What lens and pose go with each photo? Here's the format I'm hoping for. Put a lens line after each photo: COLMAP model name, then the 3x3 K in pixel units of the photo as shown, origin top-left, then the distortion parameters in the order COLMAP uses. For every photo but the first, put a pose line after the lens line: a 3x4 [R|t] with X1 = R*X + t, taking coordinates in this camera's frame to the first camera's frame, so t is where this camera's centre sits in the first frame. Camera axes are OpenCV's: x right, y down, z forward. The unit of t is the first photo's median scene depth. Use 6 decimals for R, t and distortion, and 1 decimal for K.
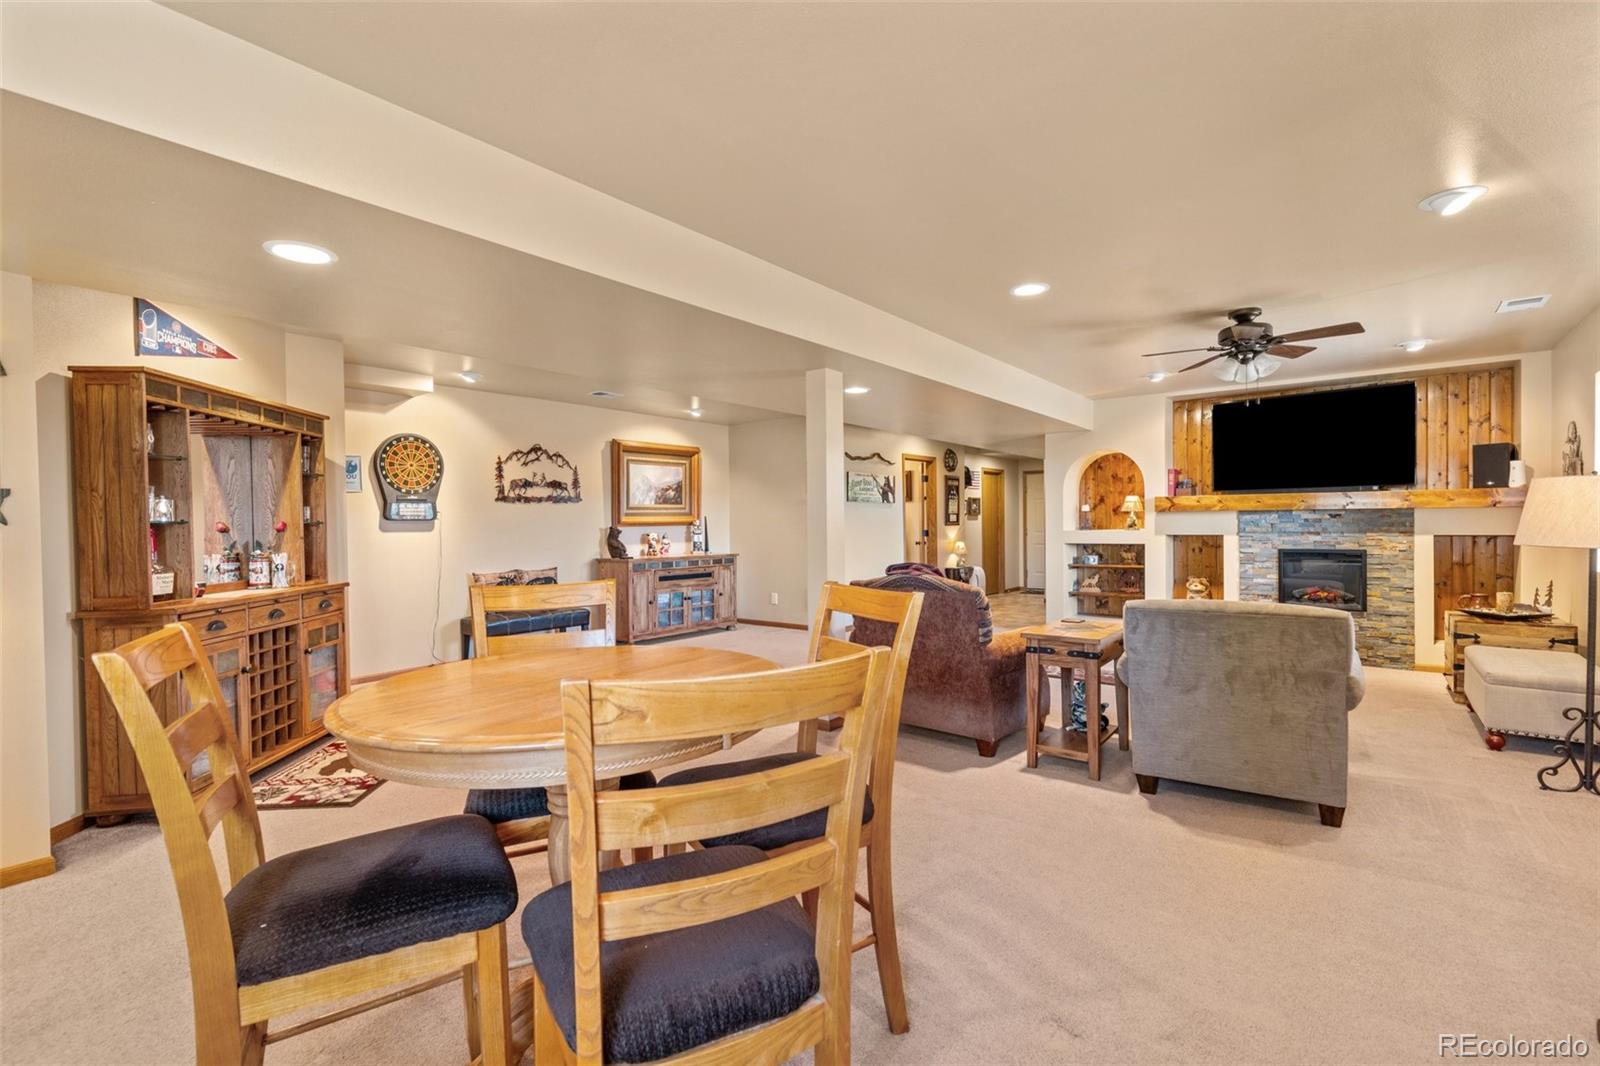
lens RADIAL K [[715.0, 0, 800.0], [0, 715.0, 533.0], [0, 0, 1]] dist [0.002121, 0.000330]
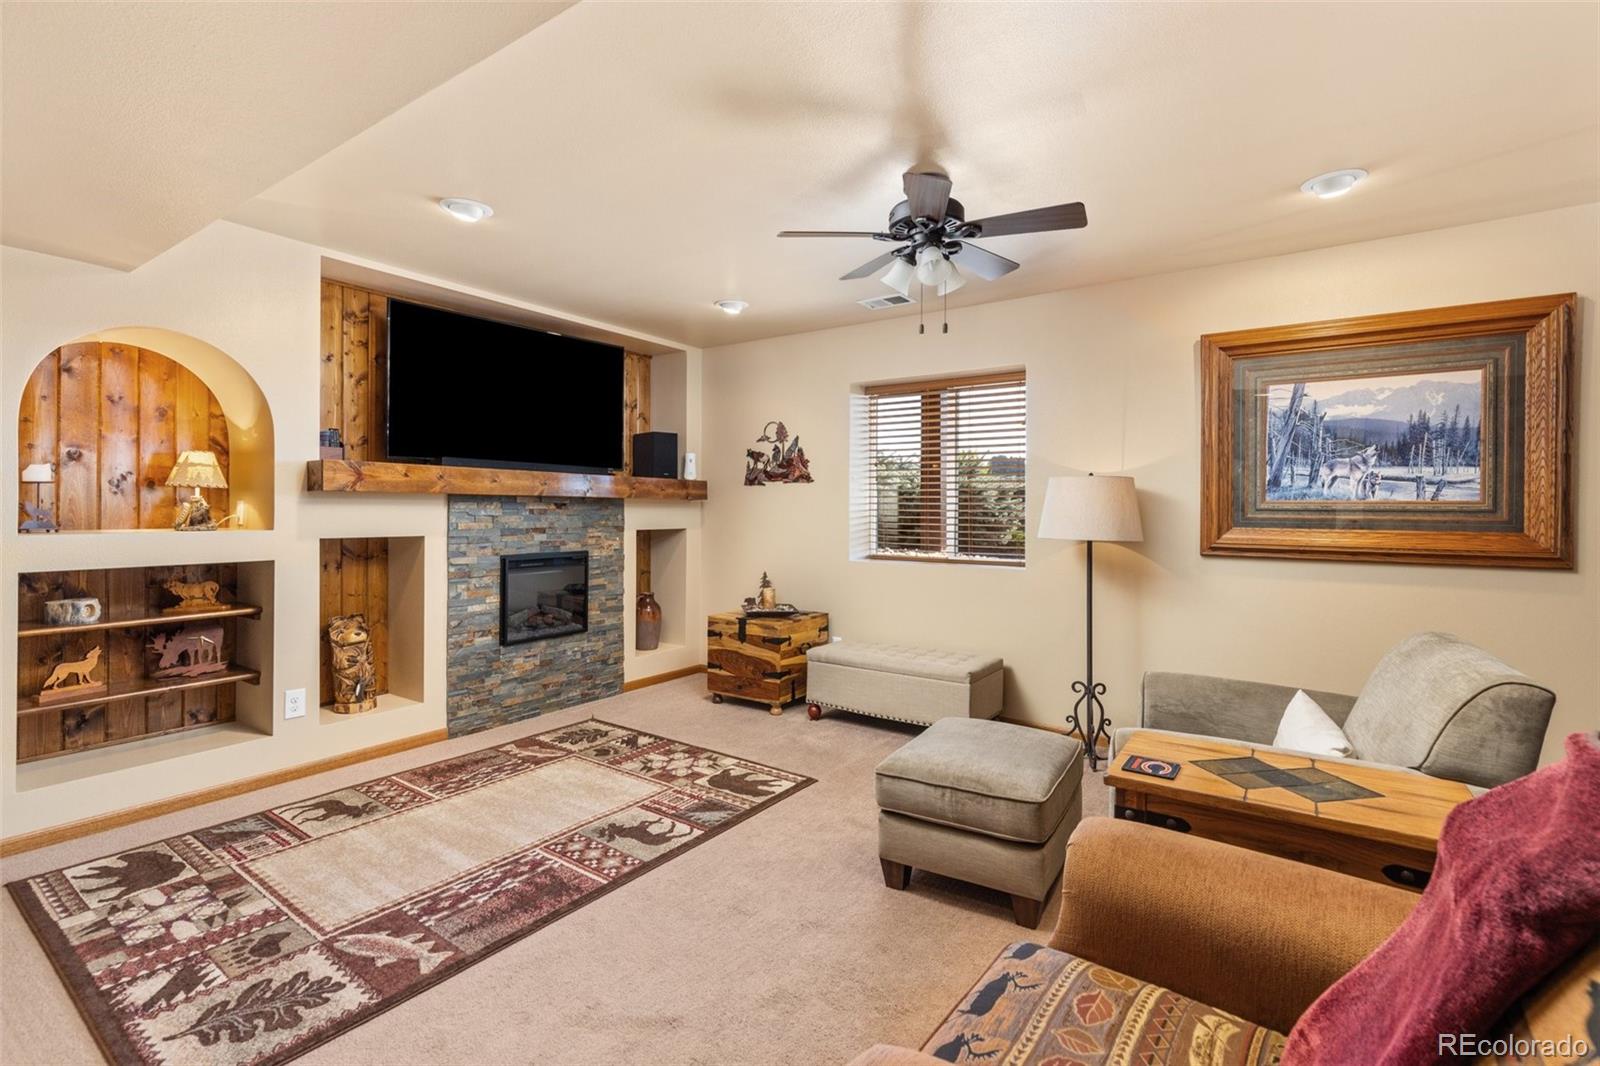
lens RADIAL K [[721.6, 0, 809.9], [0, 721.6, 512.9], [0, 0, 1]] dist [0.002104, -0.000198]
pose [[-0.069585, 0.004678, 0.997565, -0.000189], [0.008357, 0.999957, -0.004107, -0.011211], [-0.997541, 0.008051, -0.069621, 0.755990]]
